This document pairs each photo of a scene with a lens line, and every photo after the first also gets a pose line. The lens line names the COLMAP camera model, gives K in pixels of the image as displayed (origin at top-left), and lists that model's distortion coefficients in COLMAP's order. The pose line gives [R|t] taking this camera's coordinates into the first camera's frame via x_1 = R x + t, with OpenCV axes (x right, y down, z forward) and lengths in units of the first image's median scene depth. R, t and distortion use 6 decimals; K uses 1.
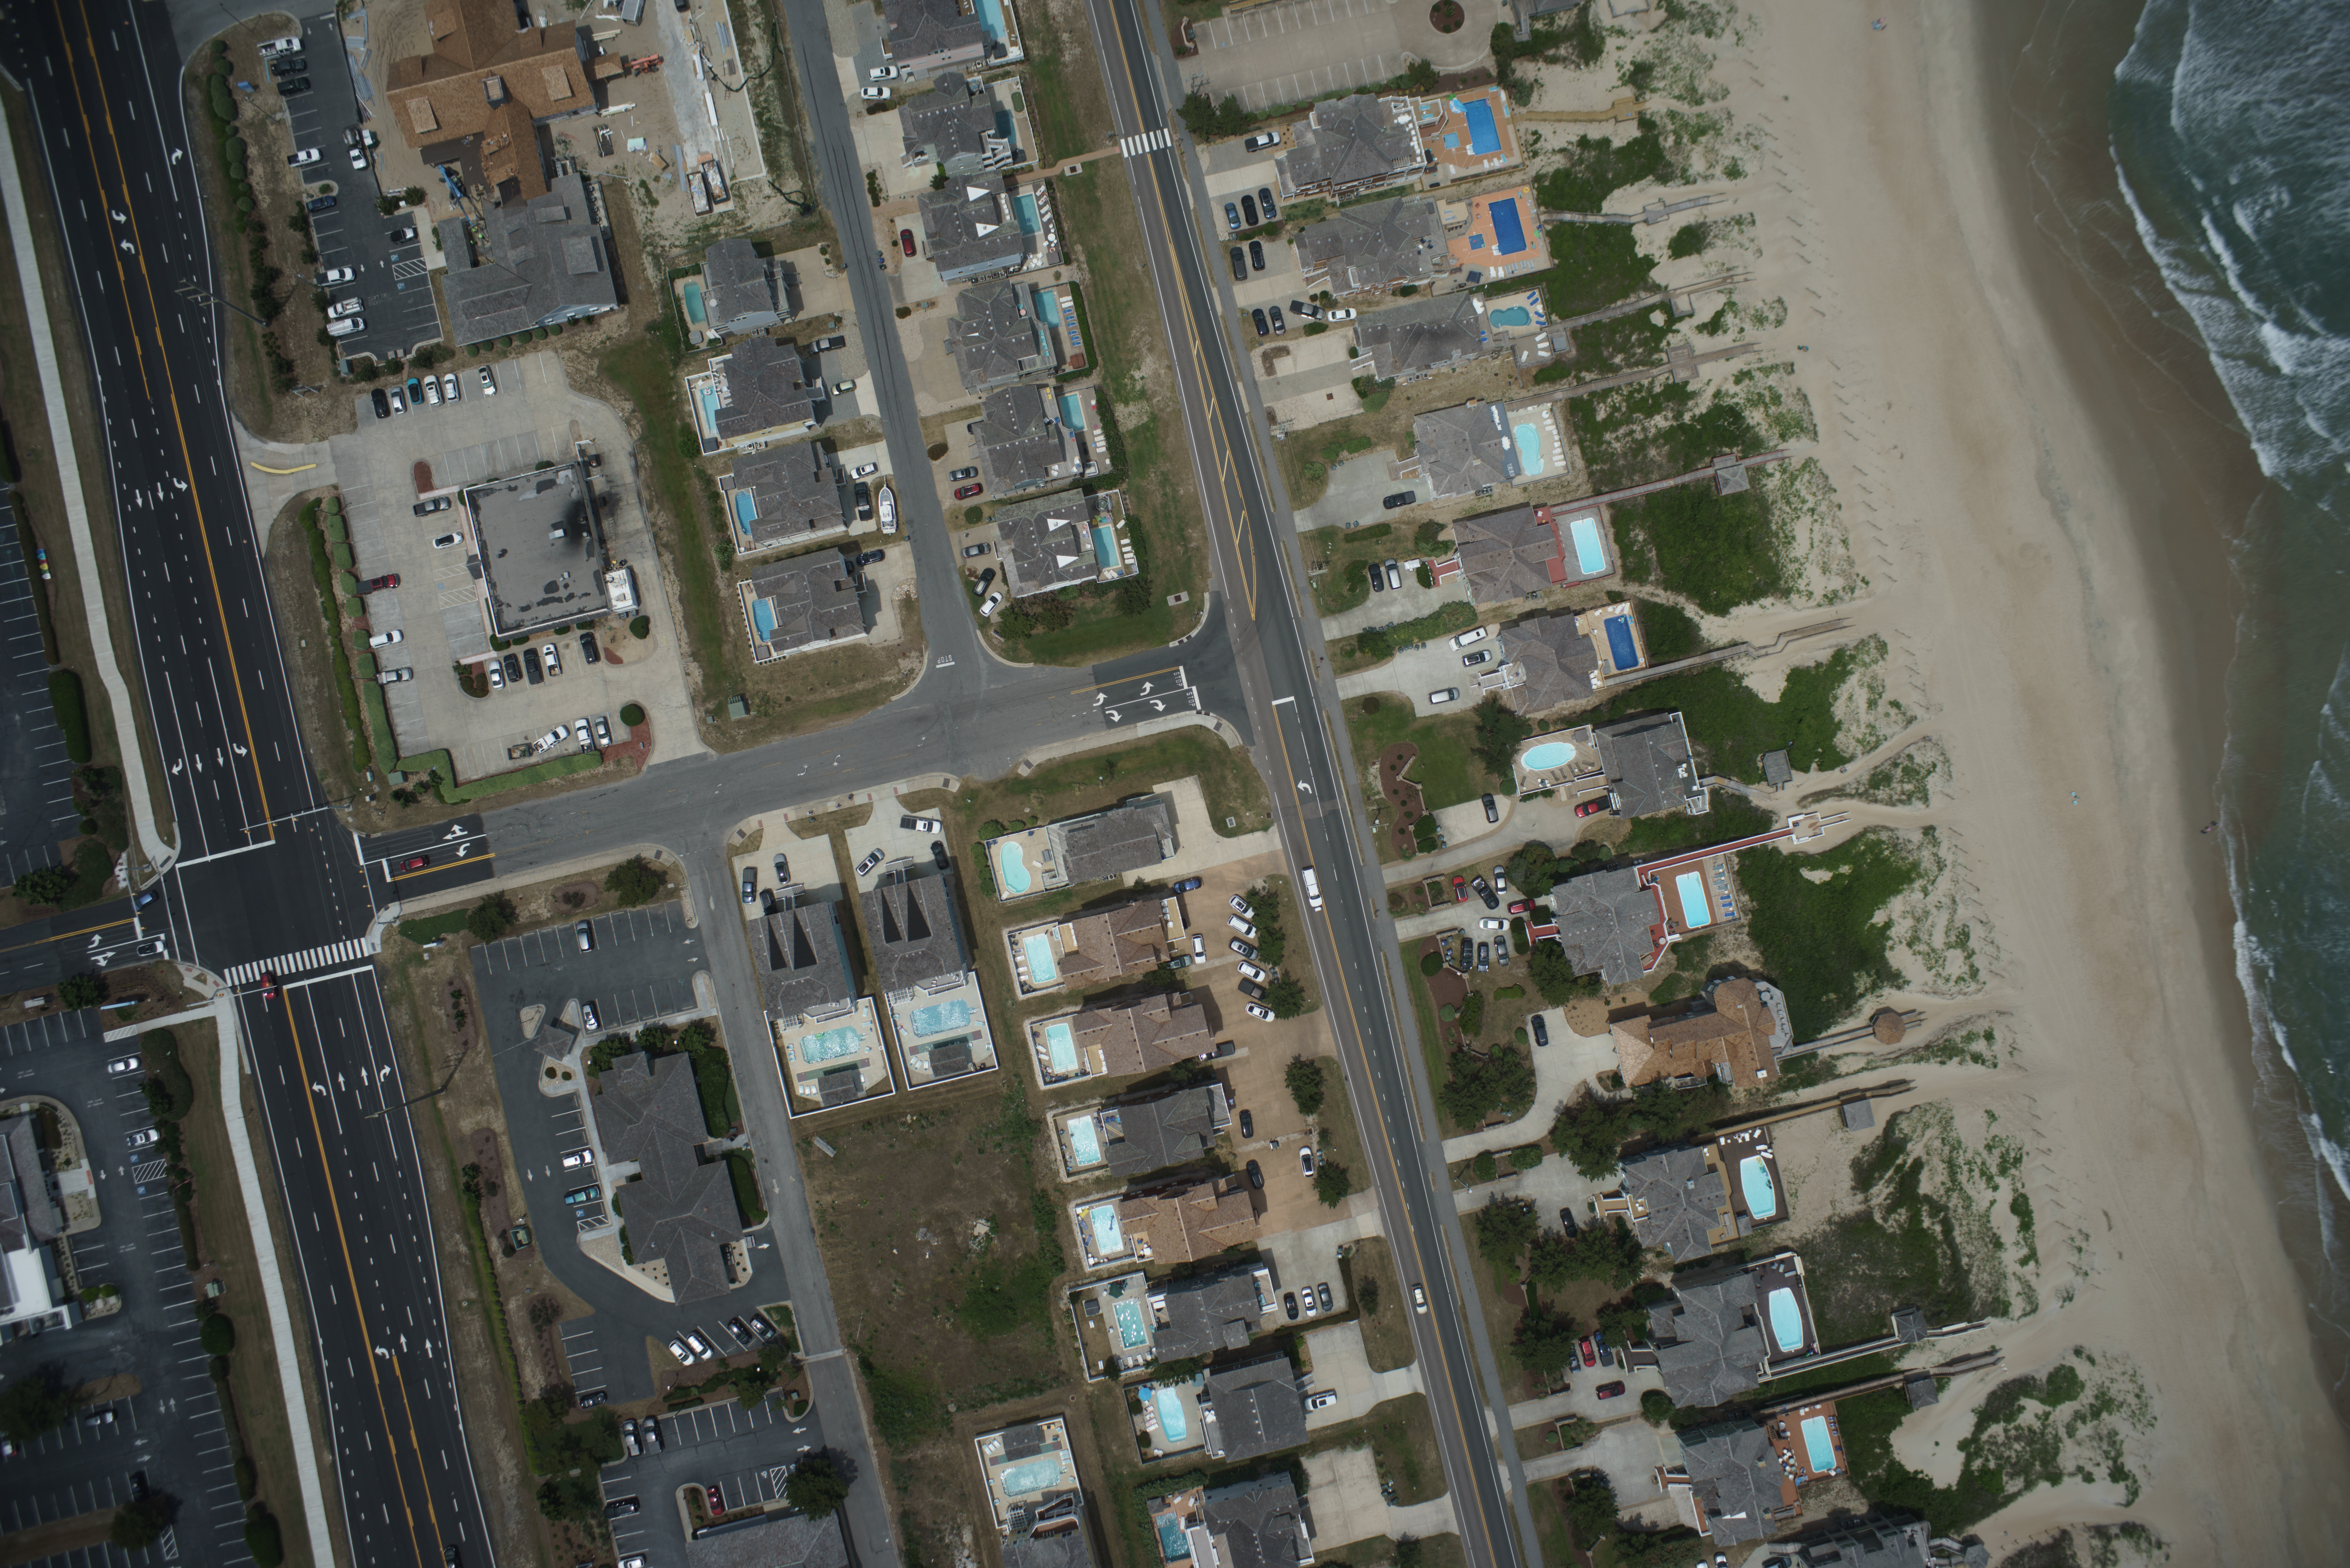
lens RADIAL K [[2918.5, 0, 1164.5], [0, 2918.5, 811.4], [0, 0, 1]] dist [-0.219136, 0.731925]
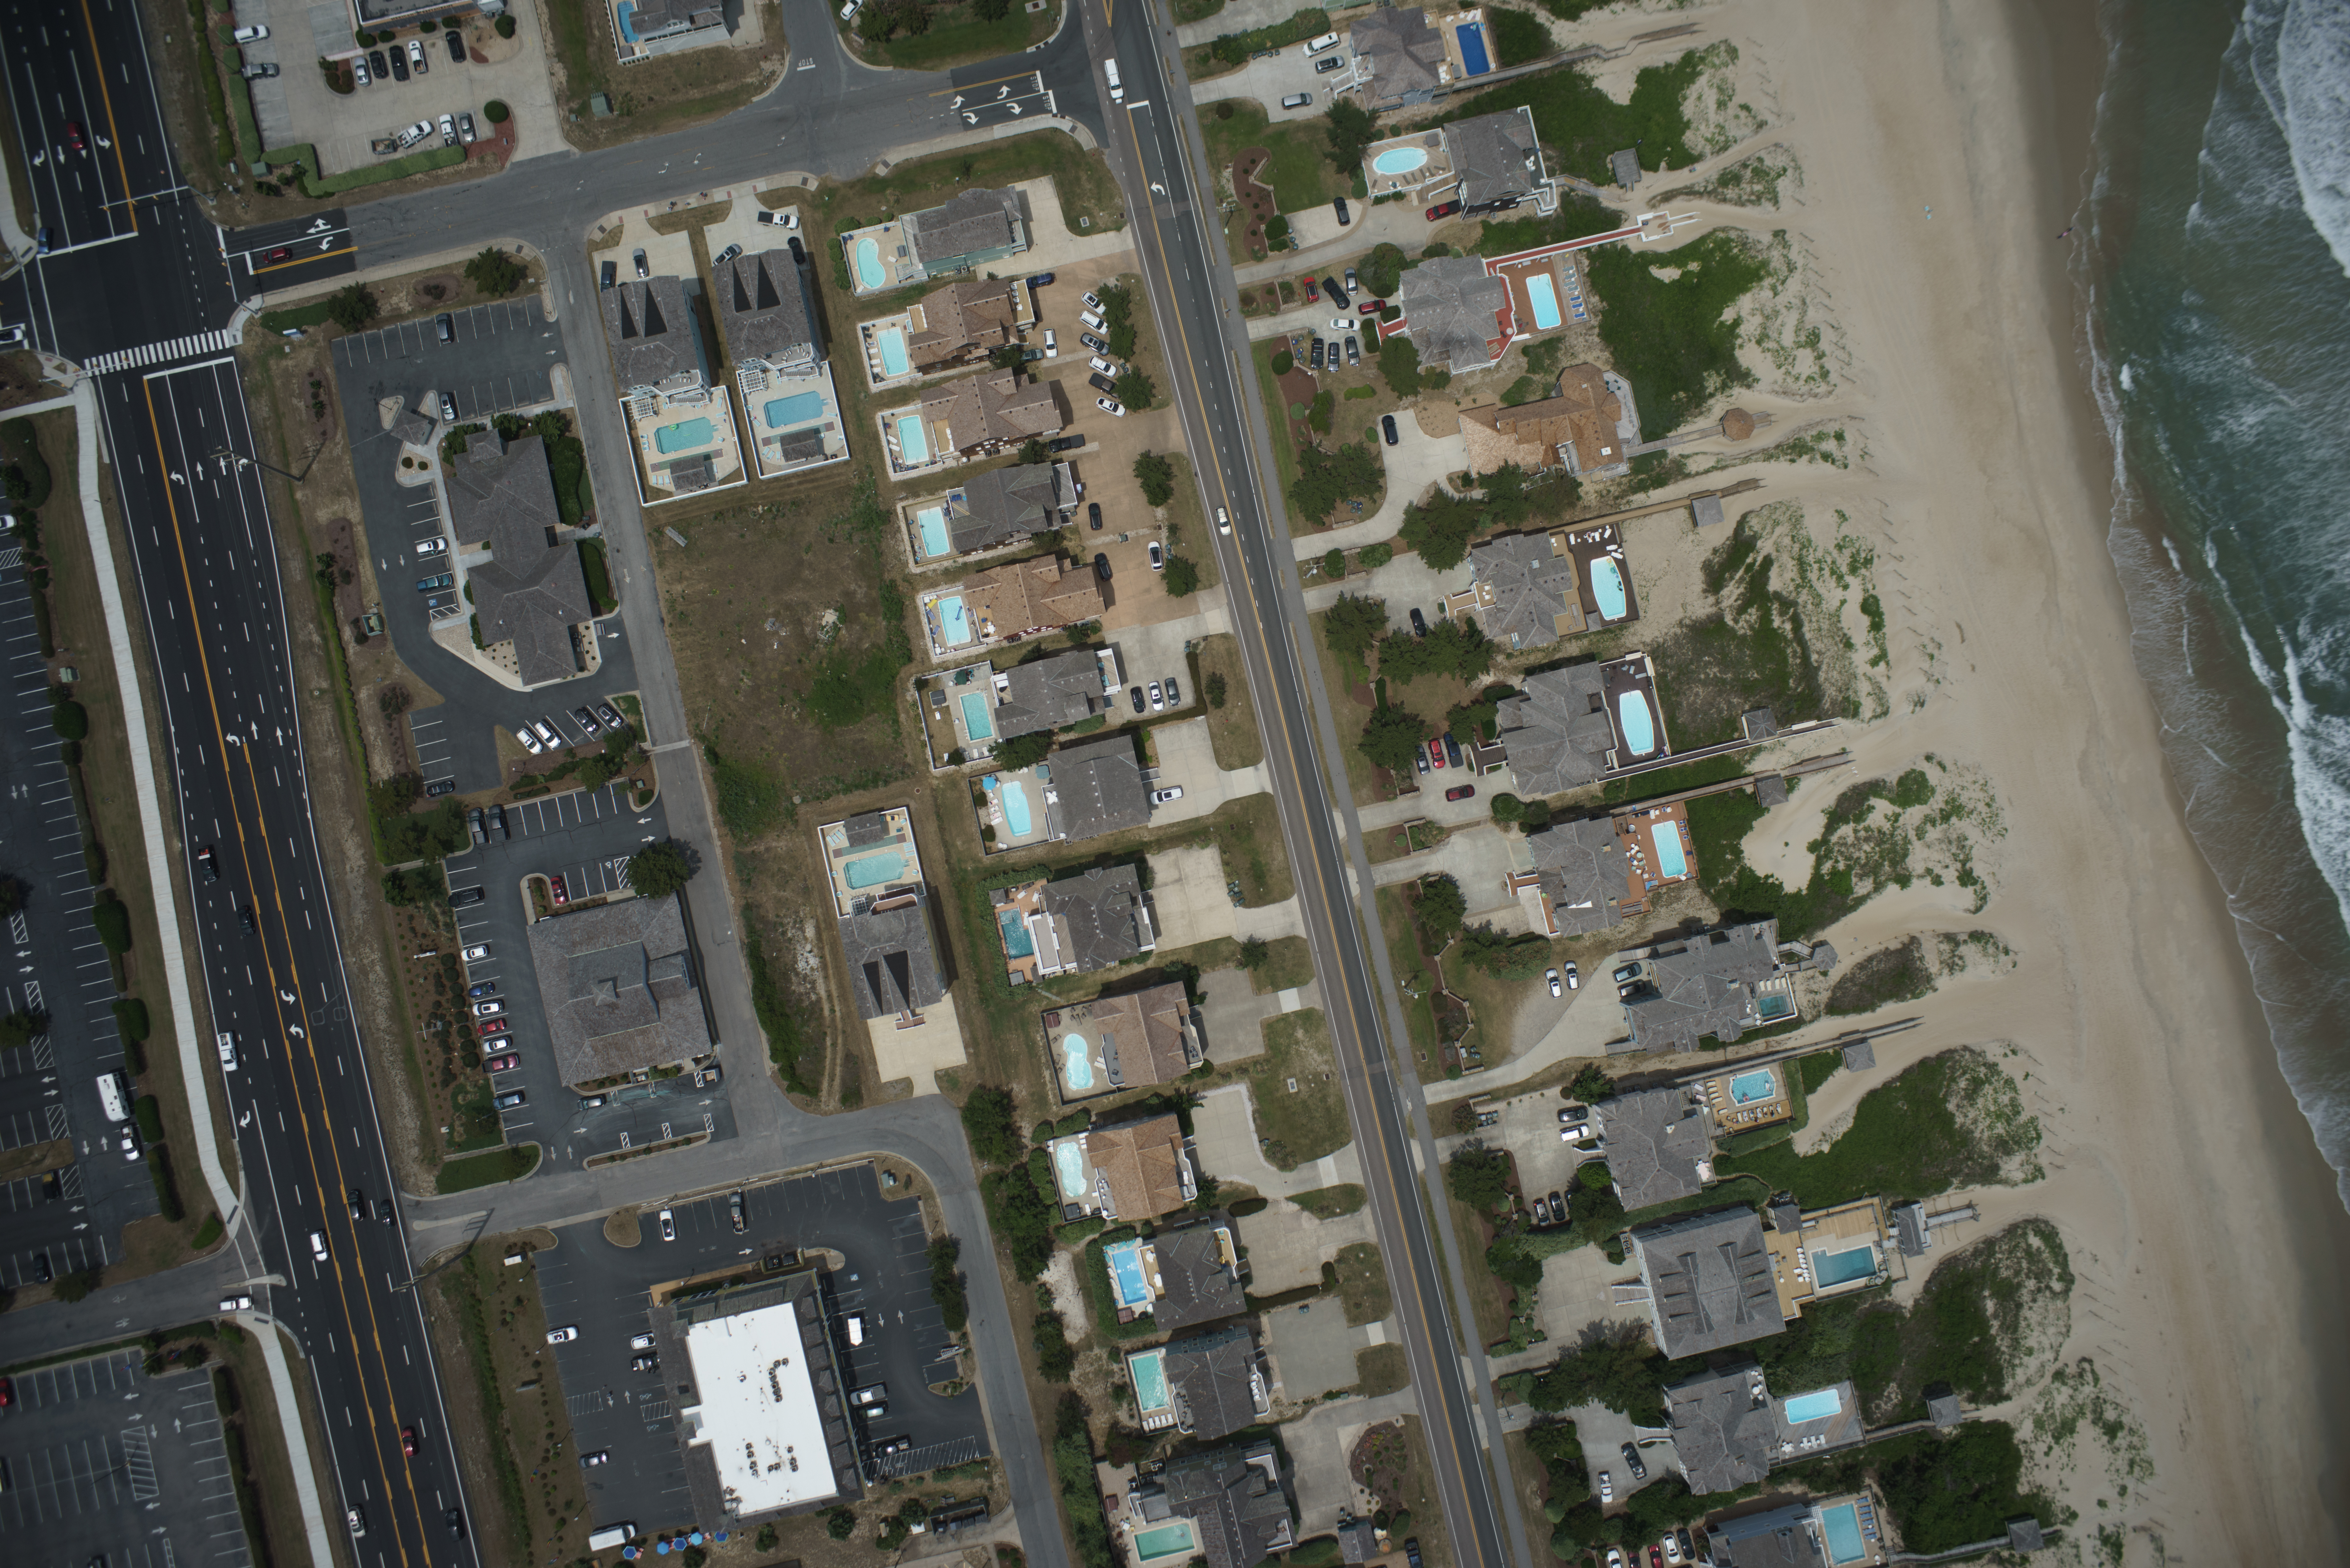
lens RADIAL K [[2918.5, 0, 1164.5], [0, 2918.5, 811.4], [0, 0, 1]] dist [-0.219136, 0.731925]
pose [[0.999885, 0.012125, -0.009067, 0.062377], [-0.012238, 0.999848, -0.012408, 0.221377], [0.008915, 0.012517, 0.999882, -0.000850]]
